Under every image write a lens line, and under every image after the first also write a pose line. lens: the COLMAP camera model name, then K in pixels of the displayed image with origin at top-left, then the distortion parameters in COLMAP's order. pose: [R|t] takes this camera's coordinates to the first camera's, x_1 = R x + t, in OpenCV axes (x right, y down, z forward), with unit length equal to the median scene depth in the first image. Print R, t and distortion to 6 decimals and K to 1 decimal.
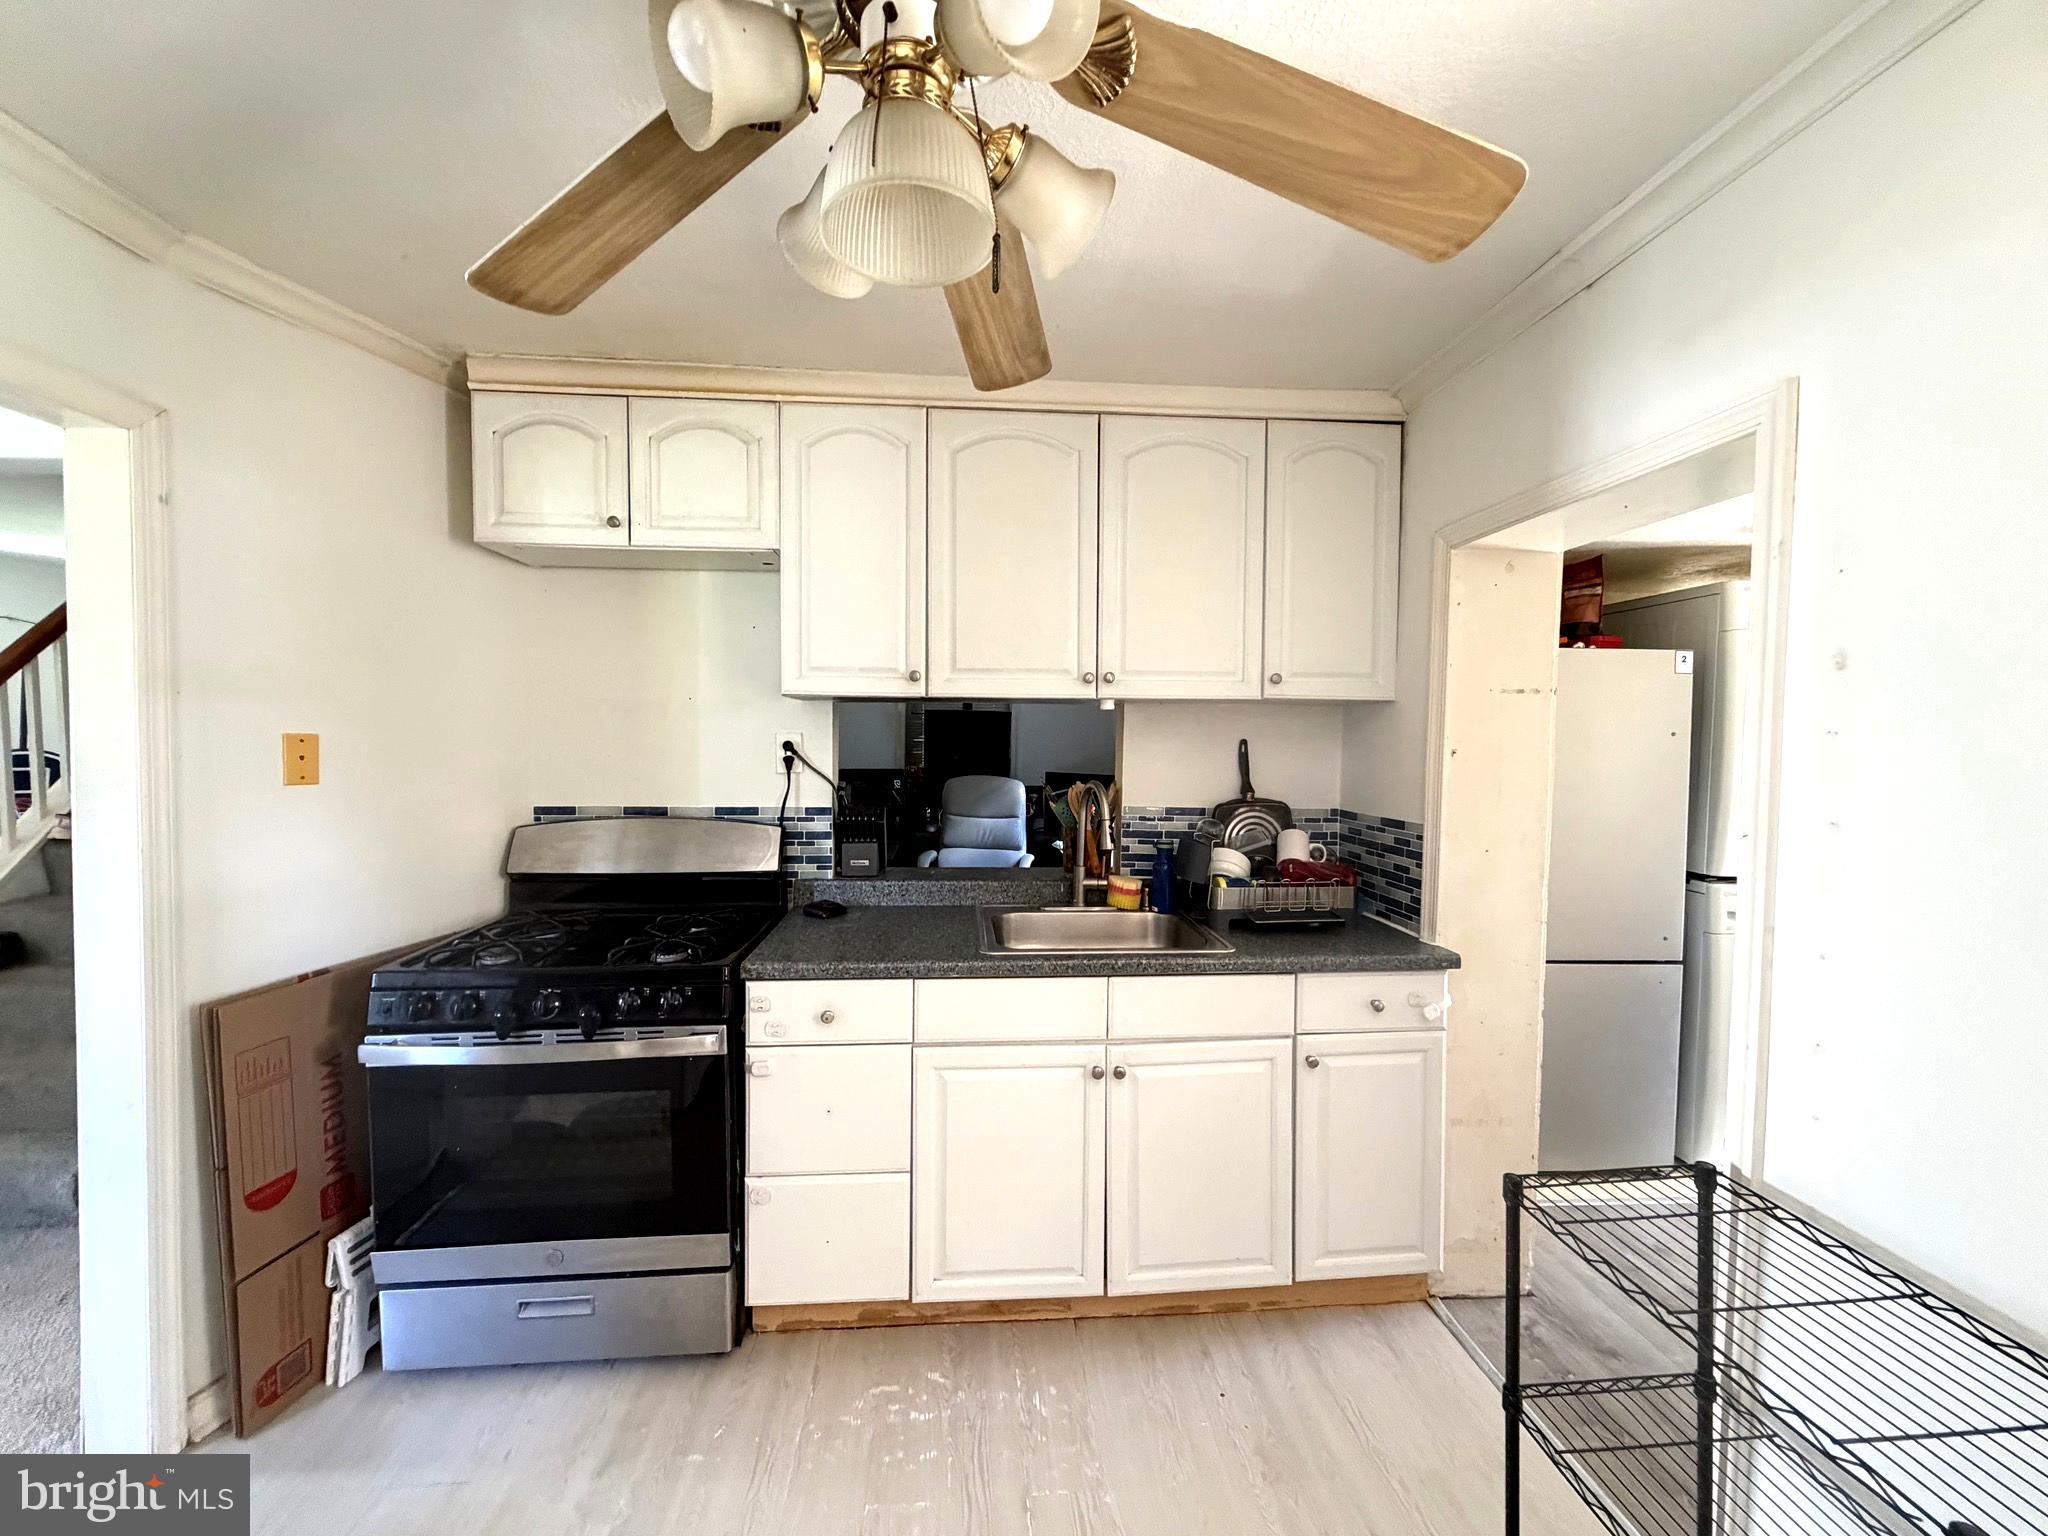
lens RADIAL K [[816.9, 0, 1014.1], [0, 816.9, 765.6], [0, 0, 1]] dist [-0.000581, 0.000061]
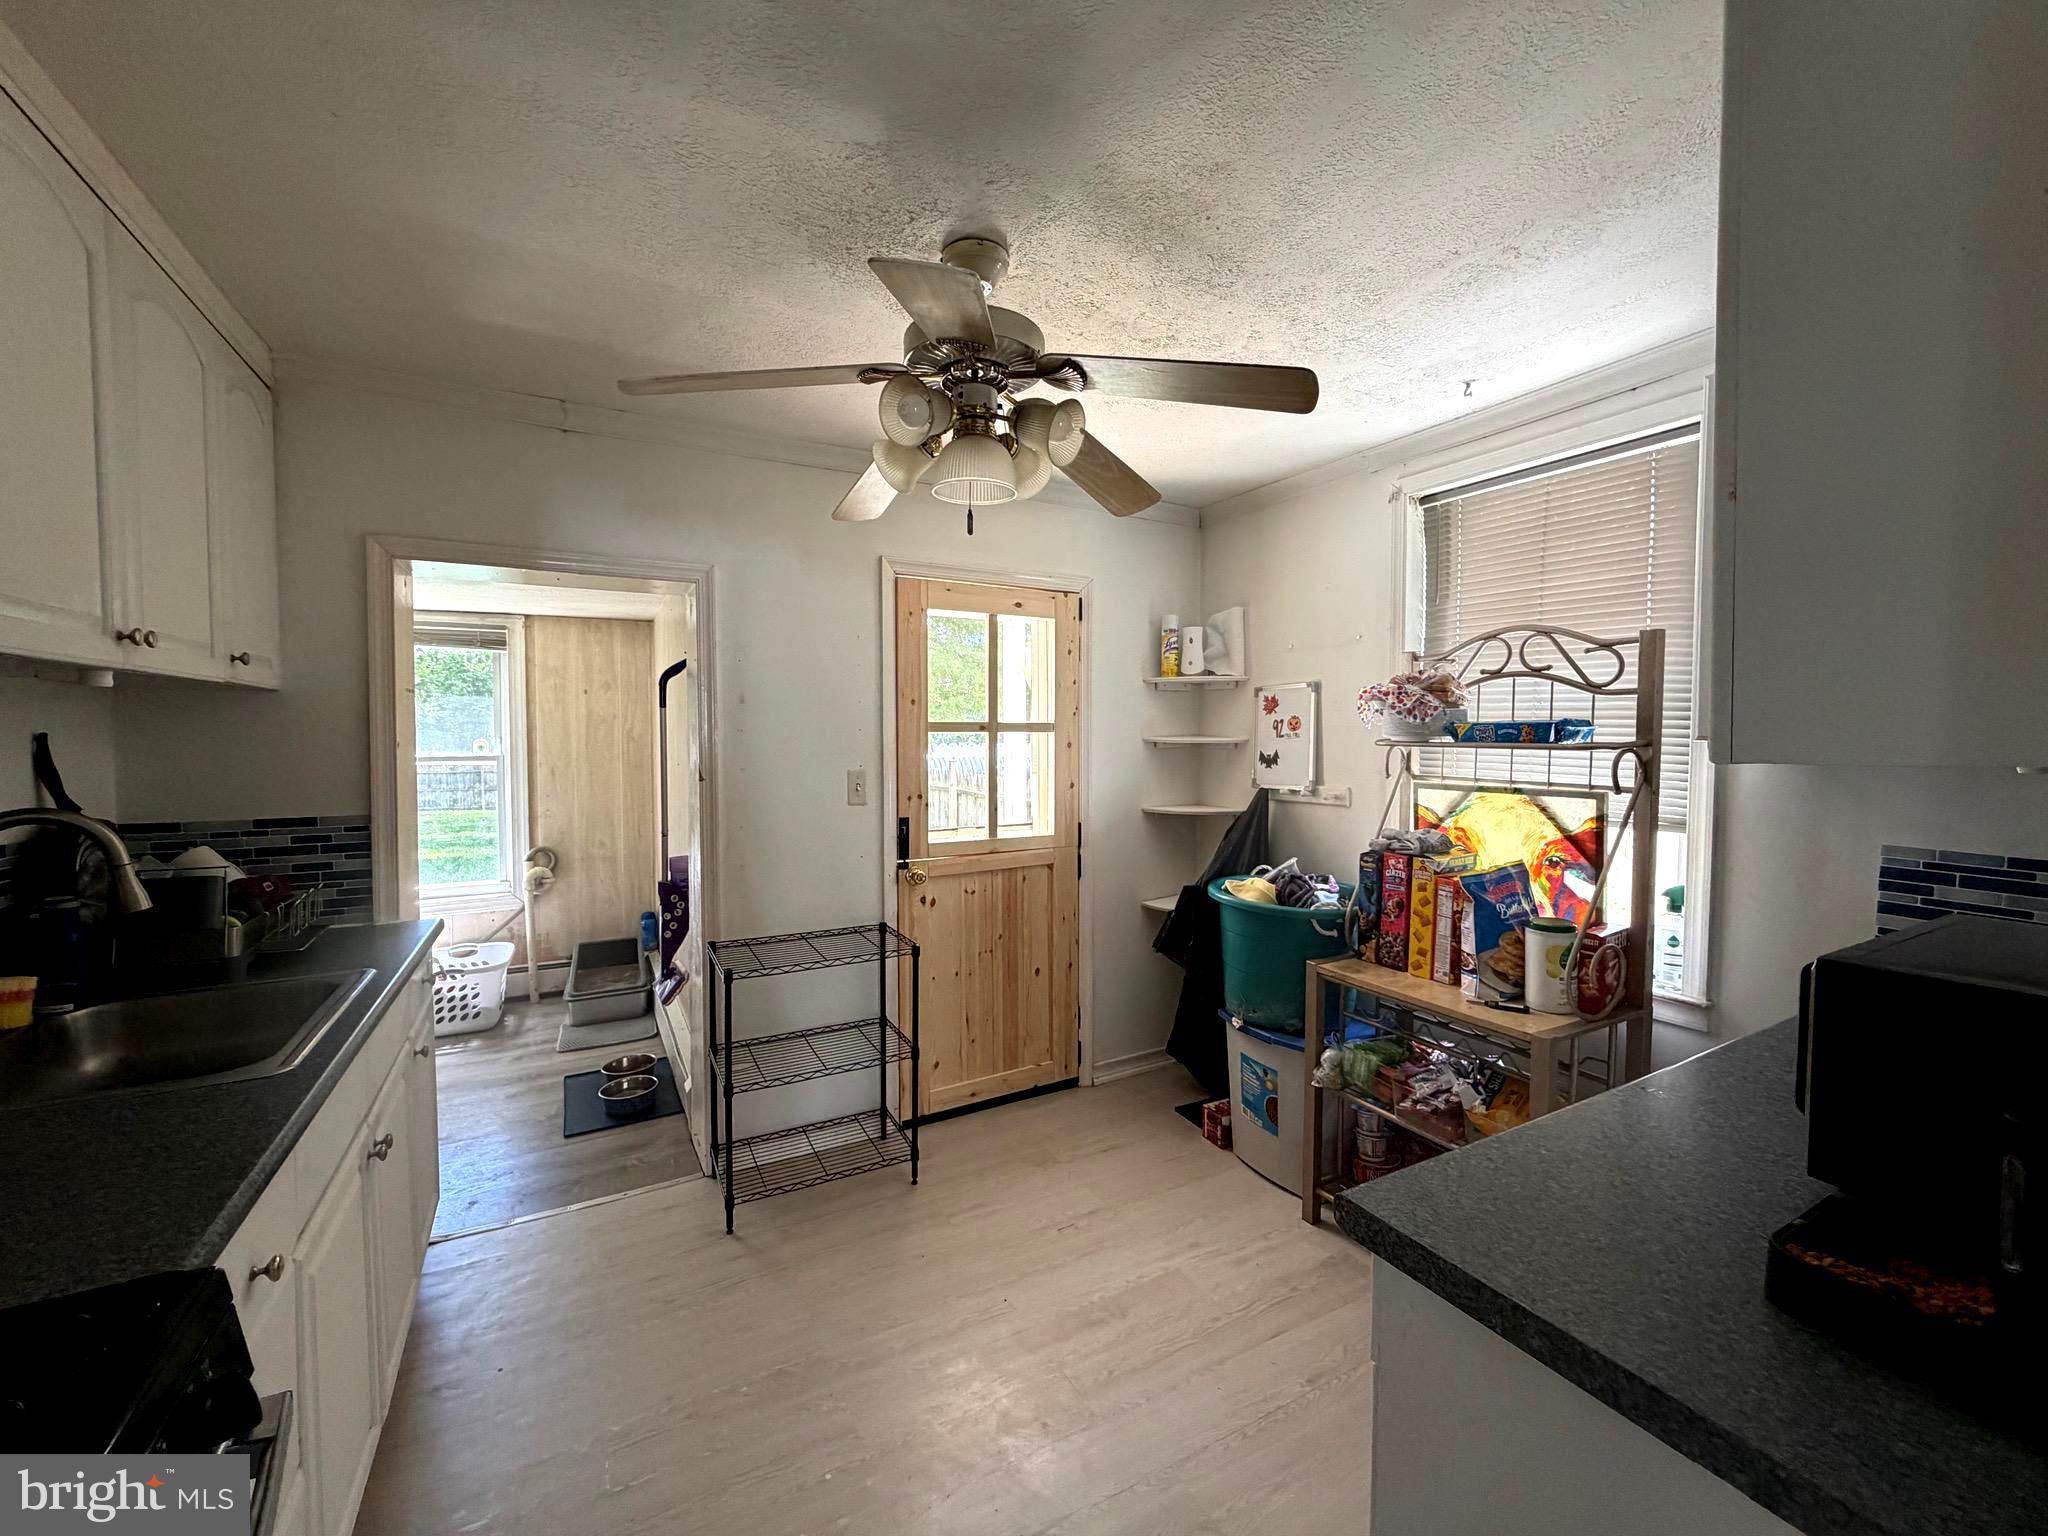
lens RADIAL K [[816.9, 0, 1014.1], [0, 816.9, 765.6], [0, 0, 1]] dist [-0.000581, 0.000061]
pose [[-0.405089, -0.045038, 0.913167, -0.729272], [0.015804, 0.998292, 0.056247, -0.033586], [-0.914141, 0.037216, -0.403685, 0.629826]]
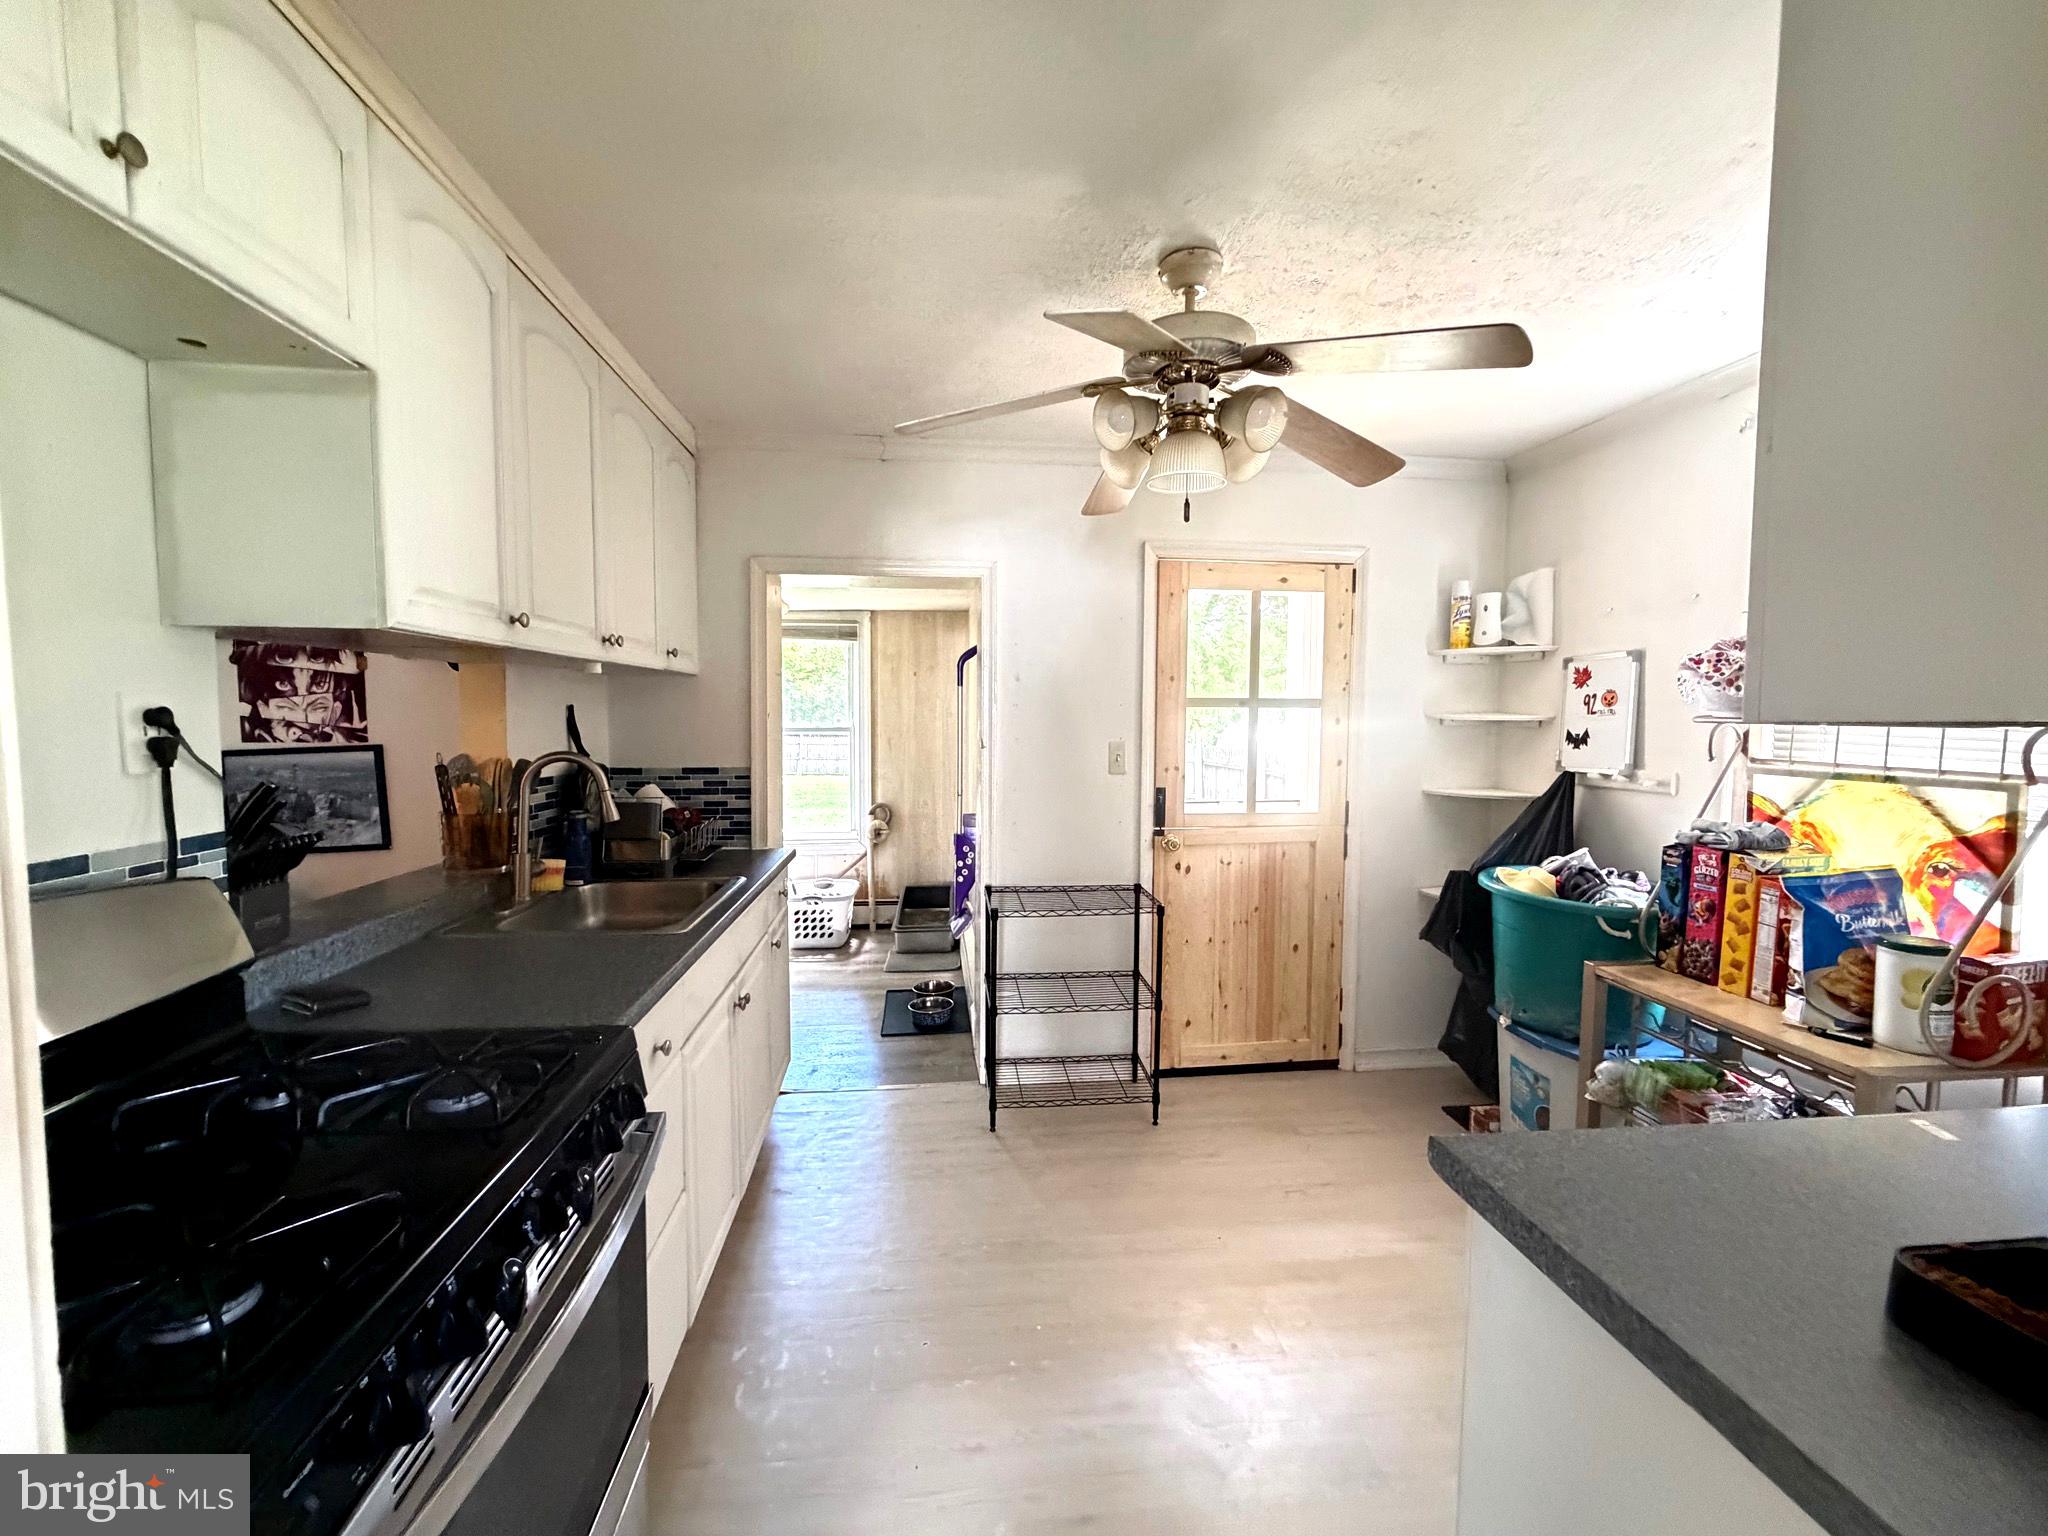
lens RADIAL K [[816.9, 0, 1014.1], [0, 816.9, 765.6], [0, 0, 1]] dist [-0.000581, 0.000061]
pose [[-0.025423, -0.073594, 0.996964, -0.844806], [0.016912, 0.997112, 0.074036, -0.024746], [-0.999534, 0.018743, -0.024105, 0.550317]]
